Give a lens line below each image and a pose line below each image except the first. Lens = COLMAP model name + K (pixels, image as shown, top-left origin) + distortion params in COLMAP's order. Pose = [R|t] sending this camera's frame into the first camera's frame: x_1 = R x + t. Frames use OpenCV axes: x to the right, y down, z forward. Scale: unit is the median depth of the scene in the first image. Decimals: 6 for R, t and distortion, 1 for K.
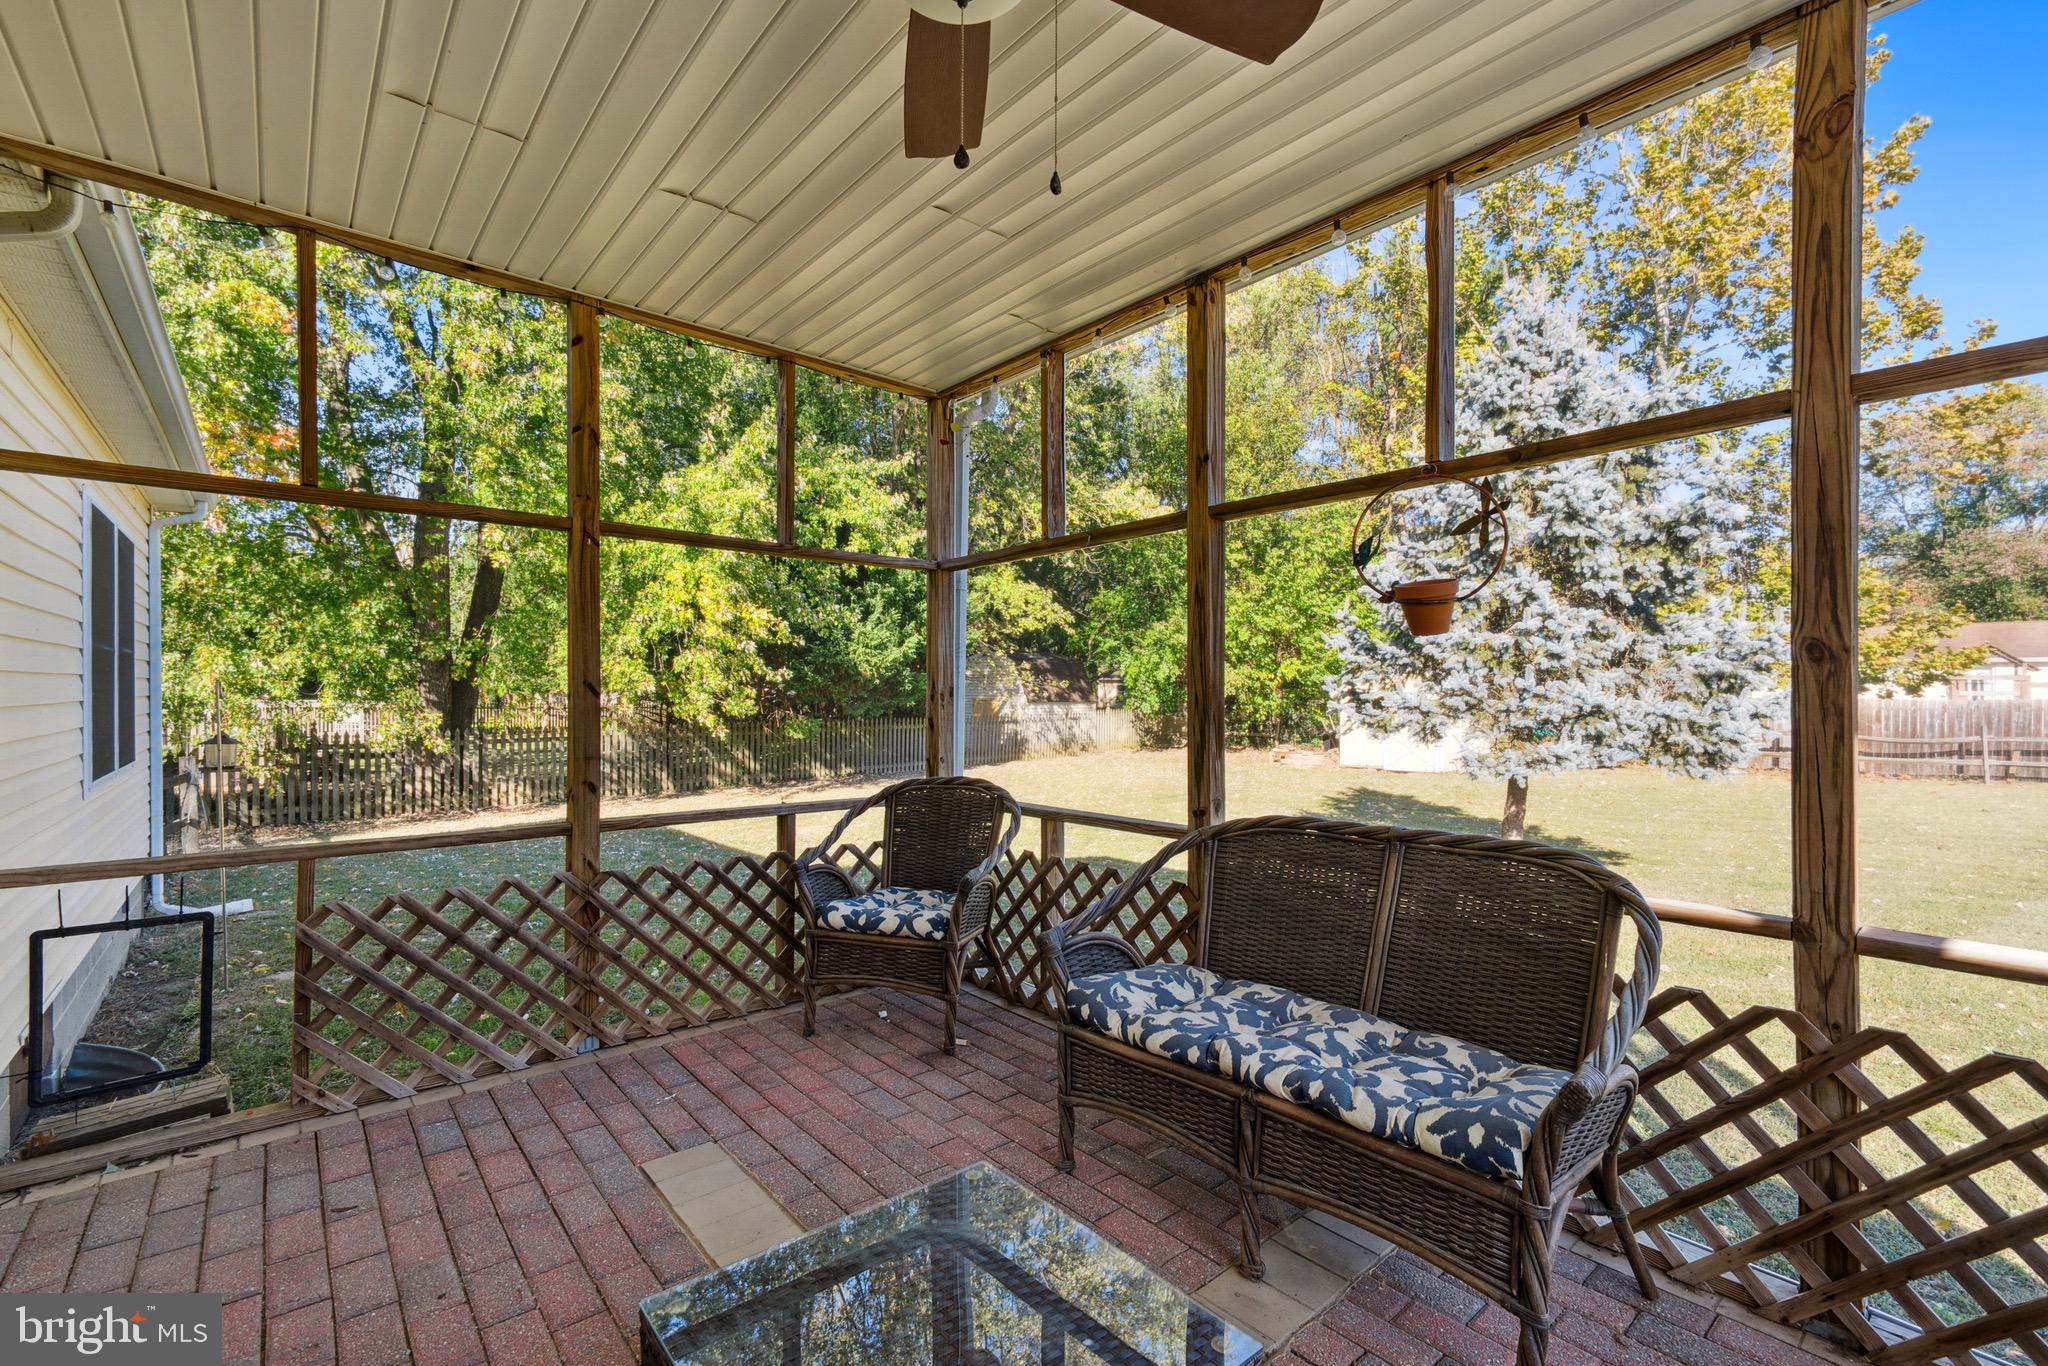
lens RADIAL K [[902.1, 0, 1007.6], [0, 902.1, 693.8], [0, 0, 1]] dist [-0.003751, 0.000338]
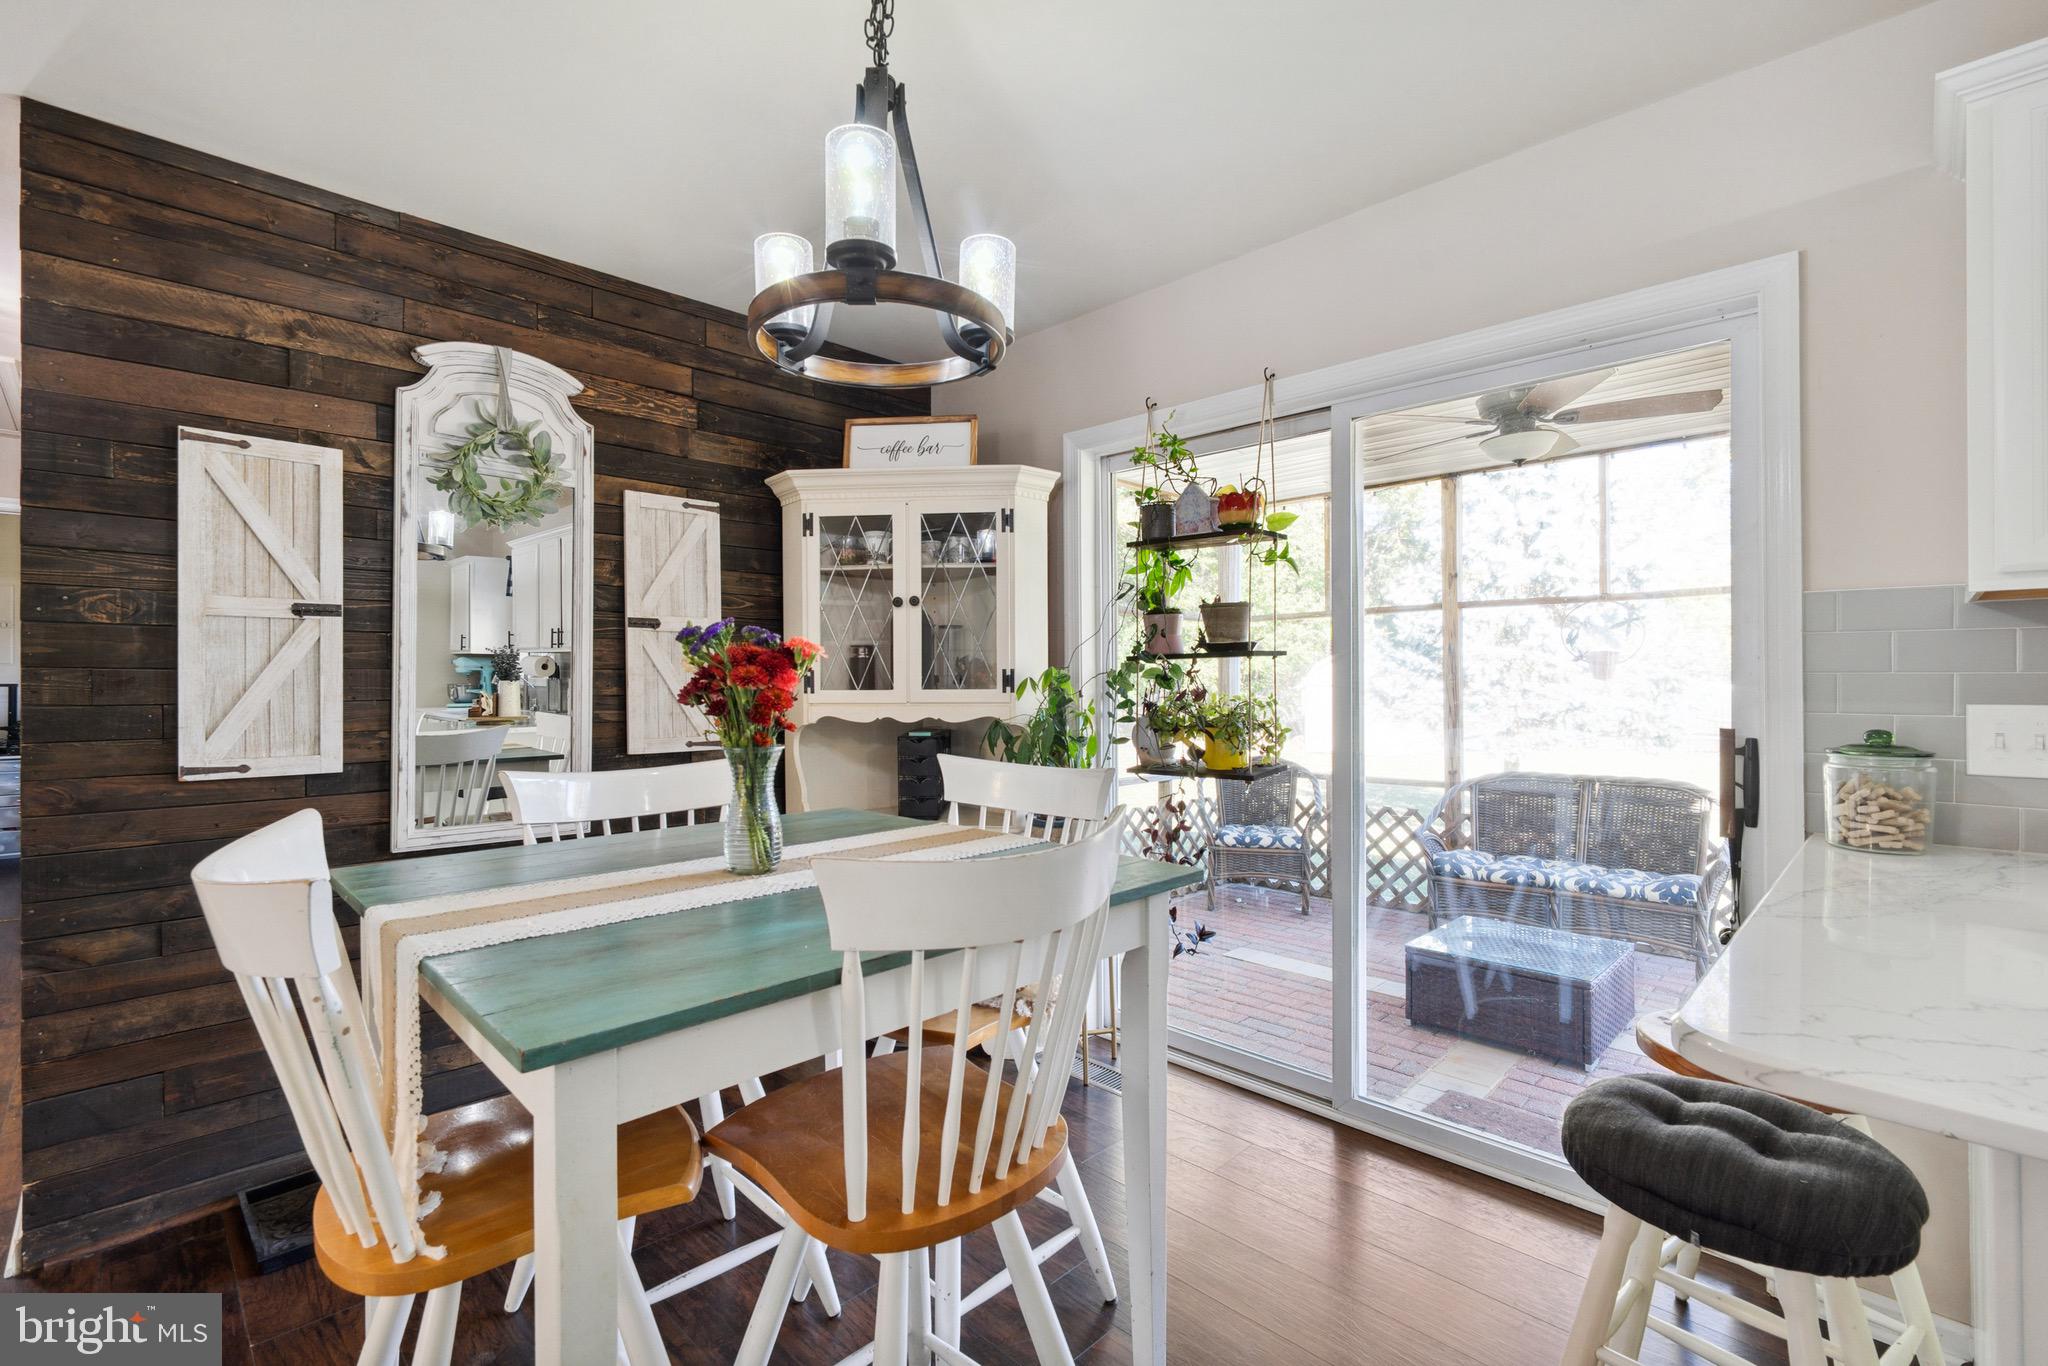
lens RADIAL K [[902.1, 0, 1017.7], [0, 902.1, 673.5], [0, 0, 1]] dist [-0.003751, 0.000338]
pose [[0.995998, -0.002748, 0.089338, -0.312691], [0.003643, 0.999945, -0.009863, -0.019499], [-0.089306, 0.010149, 0.995952, -0.275058]]
